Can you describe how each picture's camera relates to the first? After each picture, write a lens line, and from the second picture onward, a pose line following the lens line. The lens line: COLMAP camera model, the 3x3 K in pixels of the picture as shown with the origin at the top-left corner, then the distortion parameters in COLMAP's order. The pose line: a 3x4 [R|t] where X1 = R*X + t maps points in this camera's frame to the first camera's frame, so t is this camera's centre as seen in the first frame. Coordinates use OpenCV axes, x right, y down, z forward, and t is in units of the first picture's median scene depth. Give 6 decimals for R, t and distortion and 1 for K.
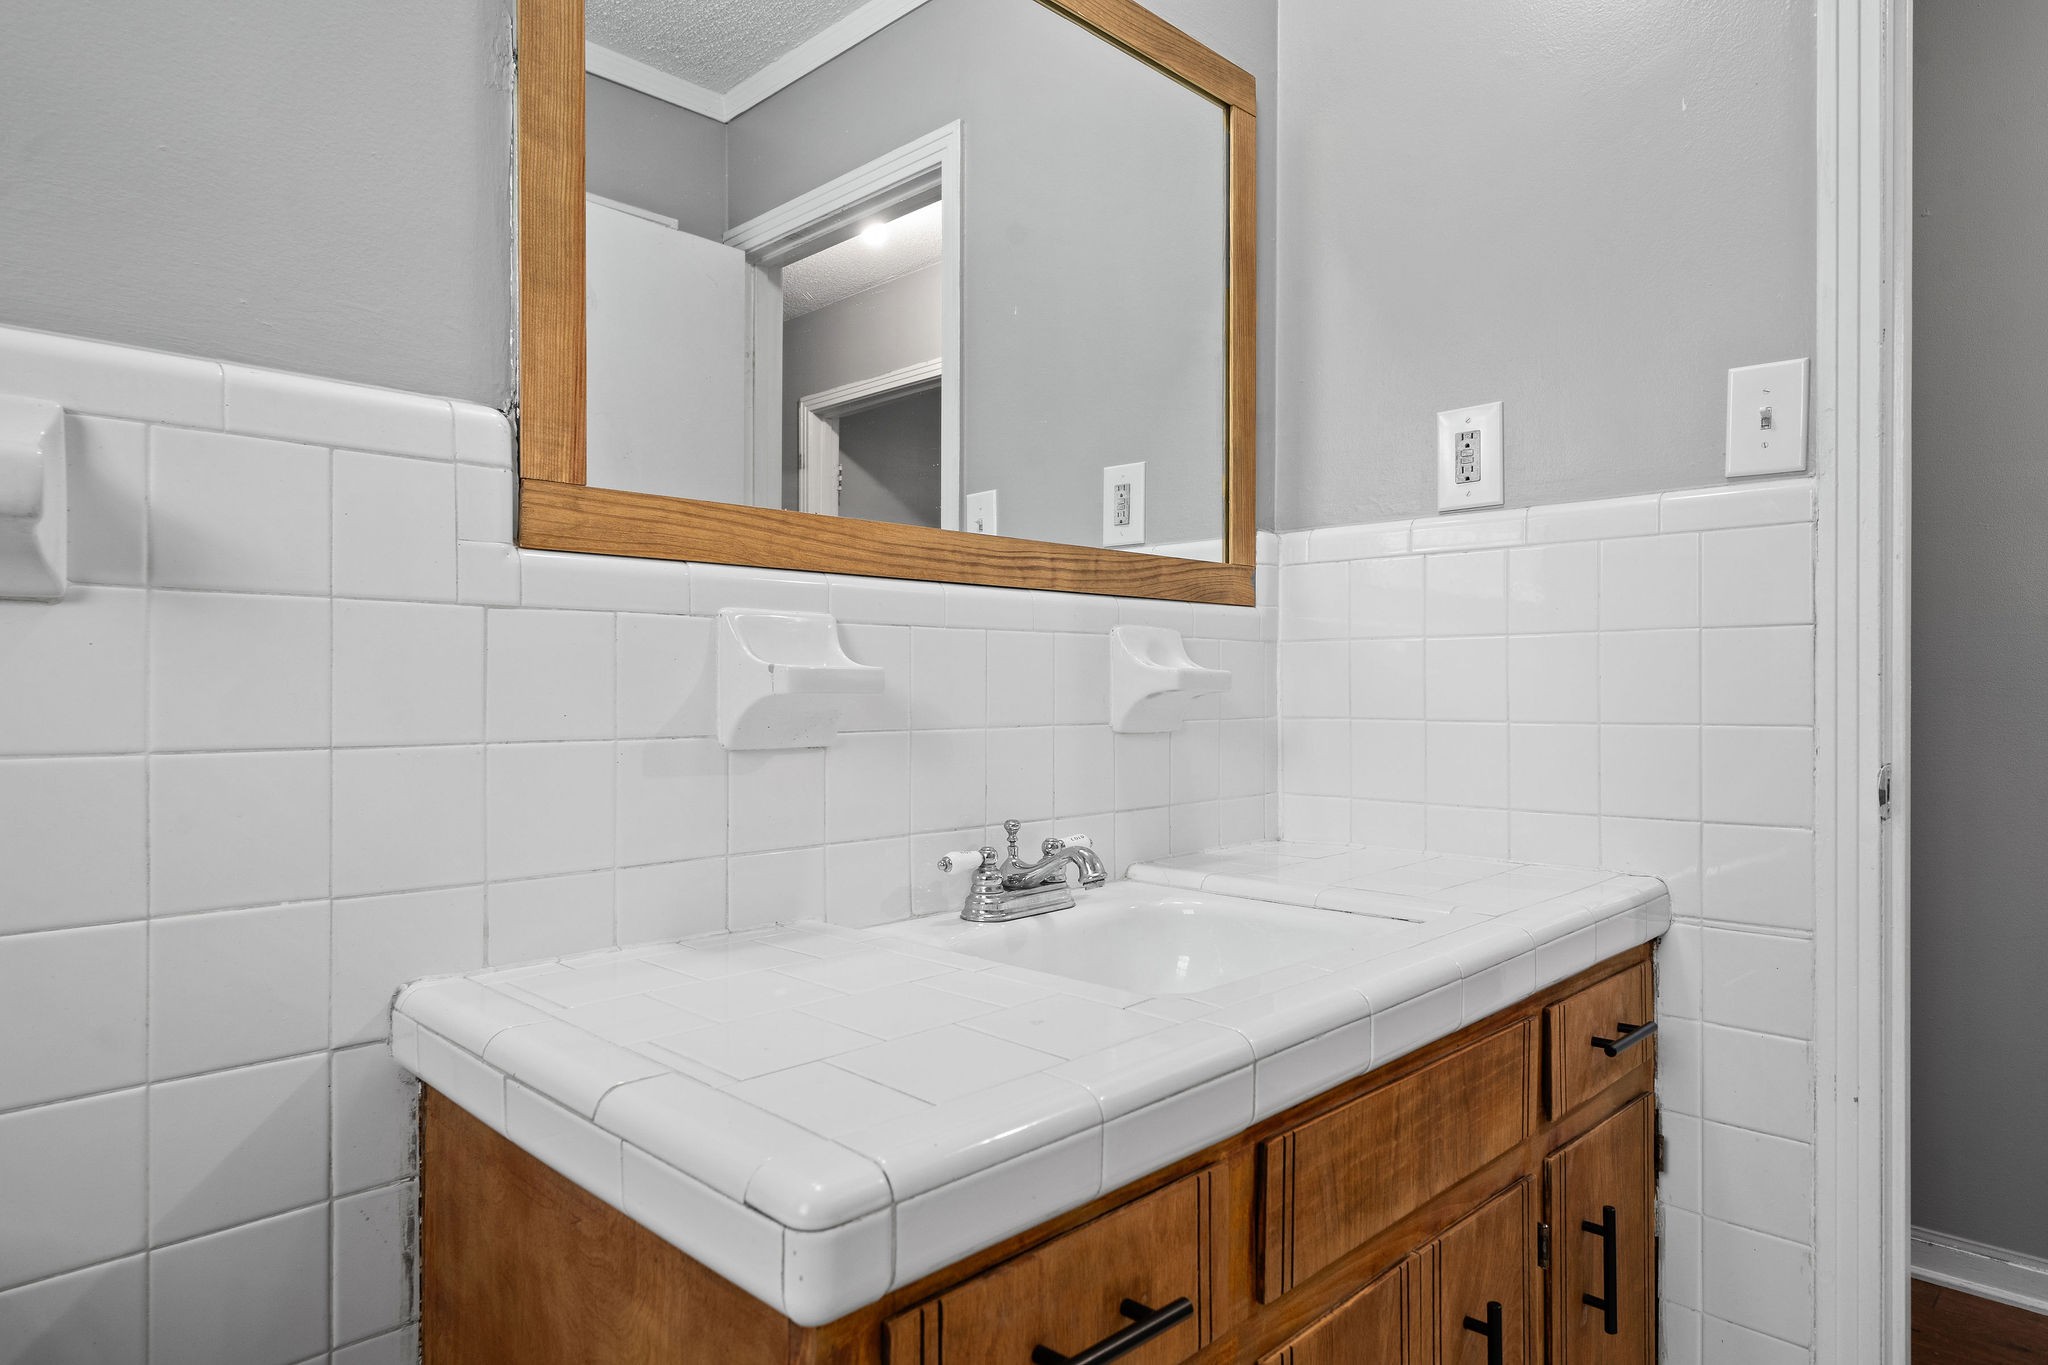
lens RADIAL K [[1230.0, 0, 1024.0], [0, 1230.0, 682.5], [0, 0, 1]] dist [0.000439, 0.000354]
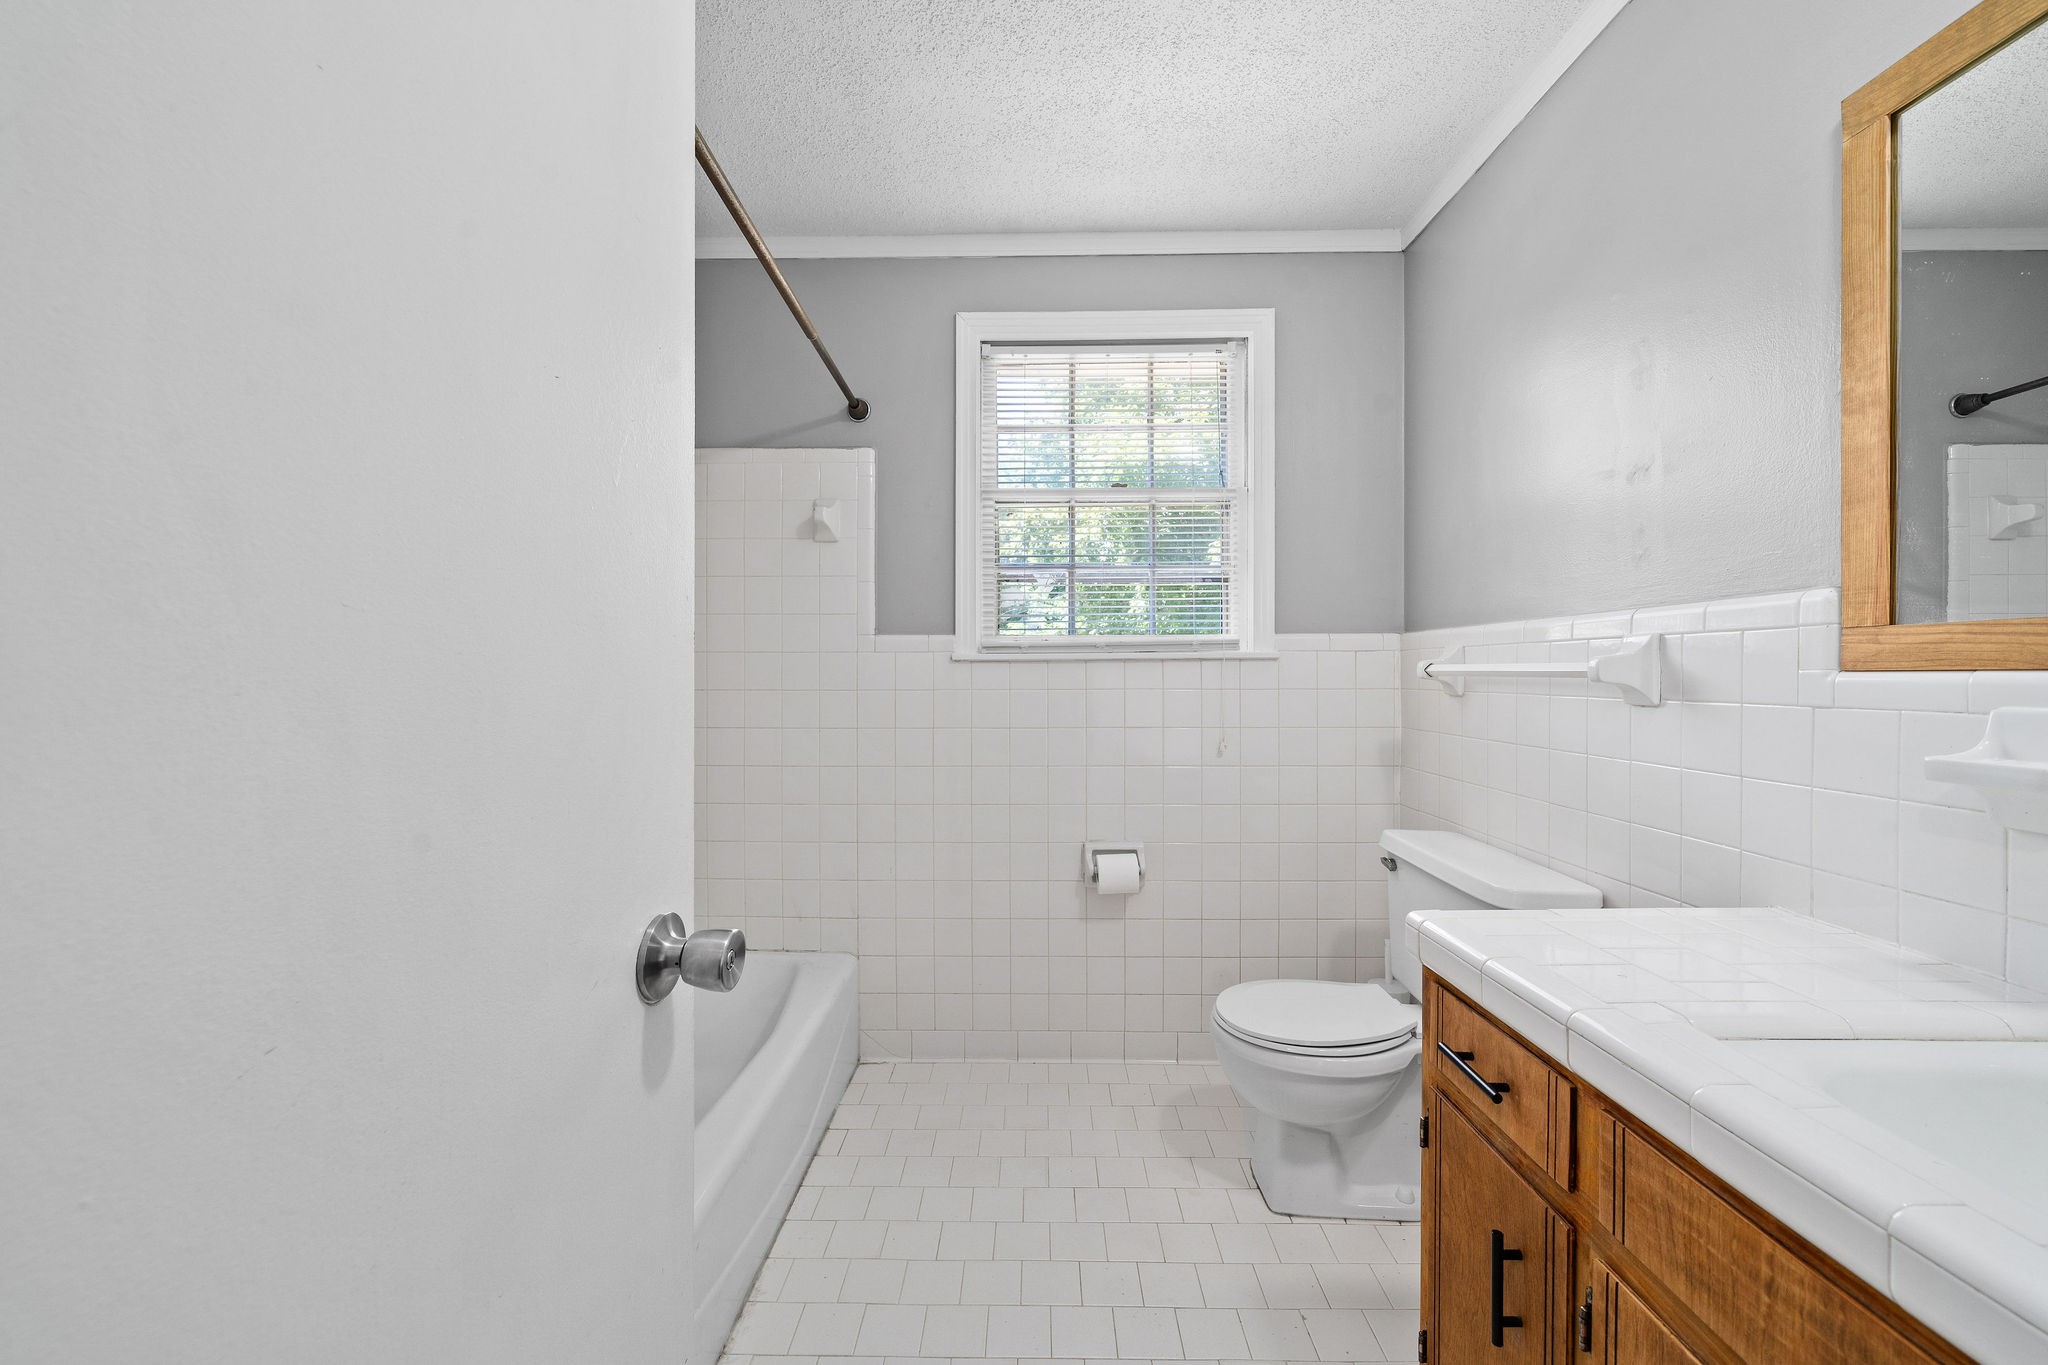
lens RADIAL K [[852.5, 0, 1015.3], [0, 852.5, 676.0], [0, 0, 1]] dist [-0.000383, 0.000216]
pose [[-0.723414, 0.001525, -0.690413, 1.226825], [-0.000643, 0.999996, 0.002882, -0.111453], [0.690415, 0.002528, -0.723410, 1.124309]]
